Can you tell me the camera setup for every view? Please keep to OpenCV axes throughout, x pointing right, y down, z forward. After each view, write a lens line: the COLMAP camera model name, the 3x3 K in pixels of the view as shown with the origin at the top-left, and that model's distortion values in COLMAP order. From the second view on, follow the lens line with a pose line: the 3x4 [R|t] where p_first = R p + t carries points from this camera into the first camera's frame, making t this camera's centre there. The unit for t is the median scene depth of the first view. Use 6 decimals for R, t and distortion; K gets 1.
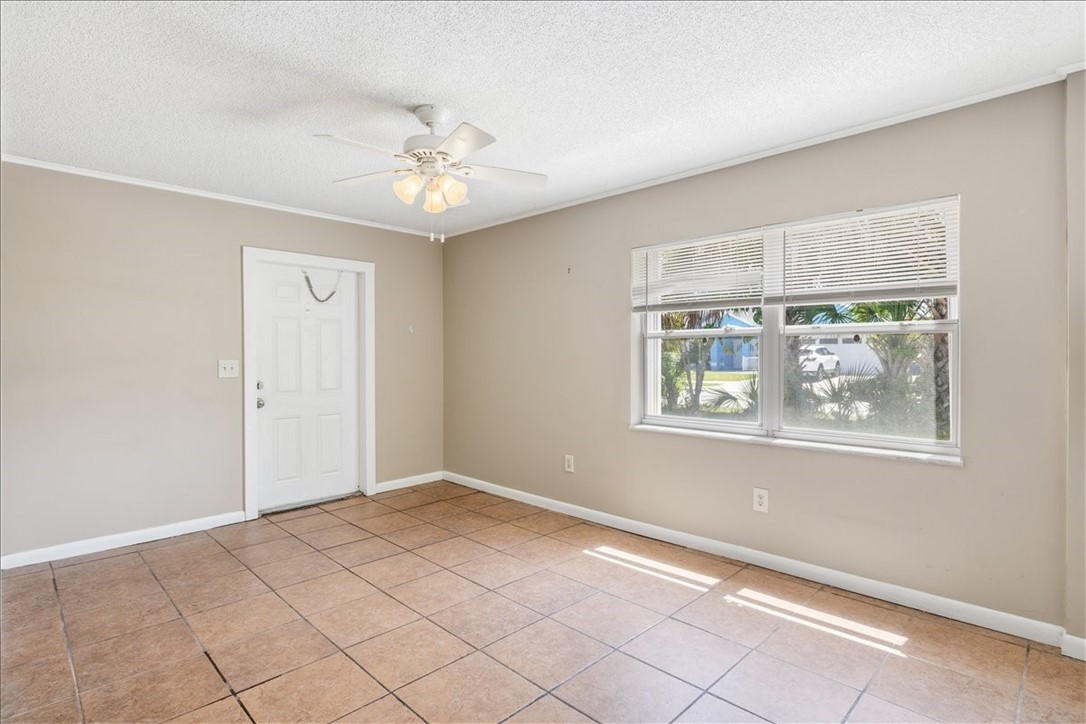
lens RADIAL K [[539.8, 0, 539.9], [0, 539.8, 362.5], [0, 0, 1]] dist [-0.001992, 0.000463]
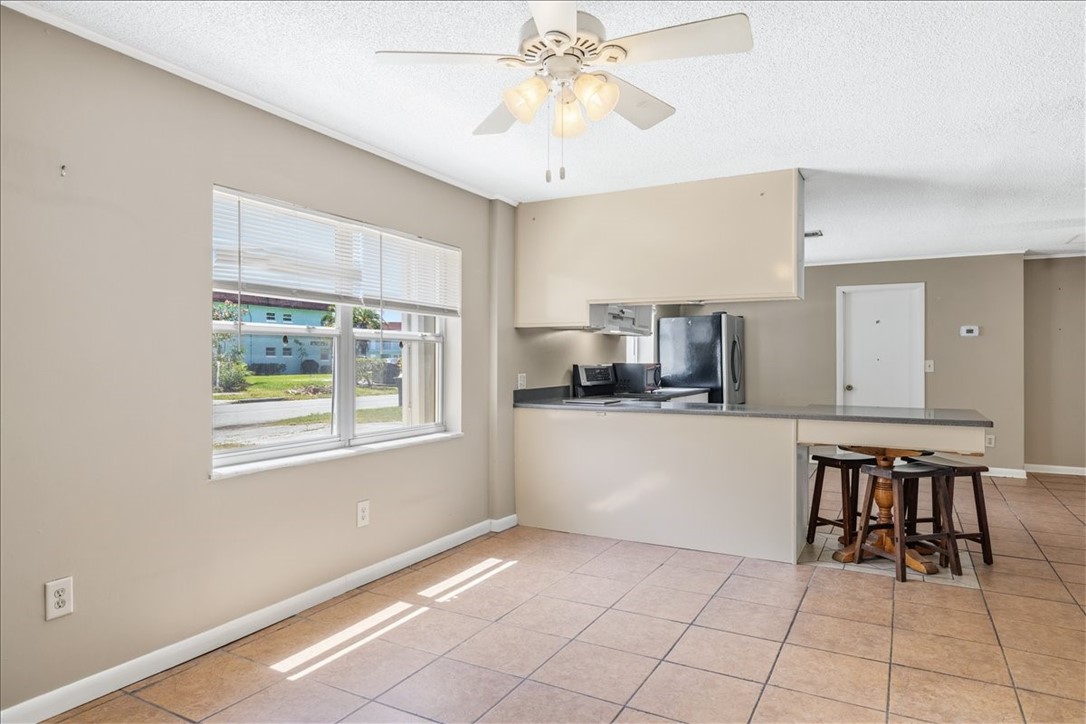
lens RADIAL K [[655.9, 0, 543.0], [0, 655.9, 362.0], [0, 0, 1]] dist [0.007676, 0.001345]
pose [[-0.277635, -0.000464, 0.960686, -0.671090], [0.009975, 0.999945, 0.003366, -0.008584], [-0.960635, 0.010517, -0.277615, 0.876610]]
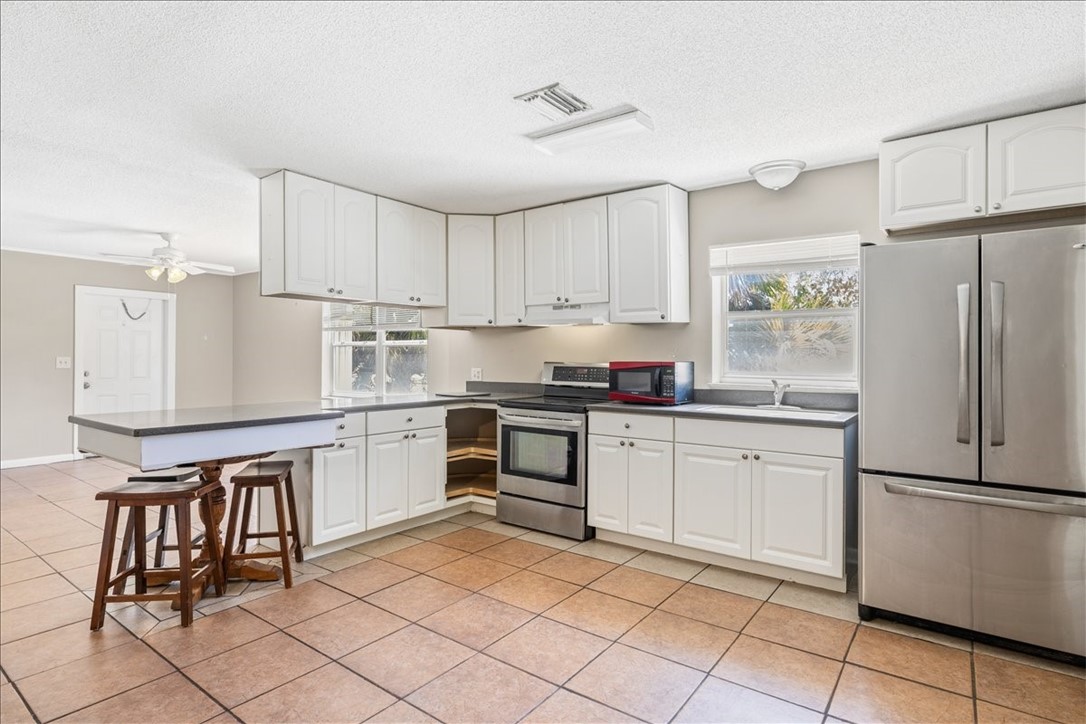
lens RADIAL K [[564.0, 0, 538.1], [0, 564.0, 357.0], [0, 0, 1]] dist [0.000612, 0.000242]
pose [[0.989983, 0.007776, 0.140969, 0.618776], [-0.005843, 0.999883, -0.014118, 0.011129], [-0.141063, 0.013153, 0.989913, -0.909249]]
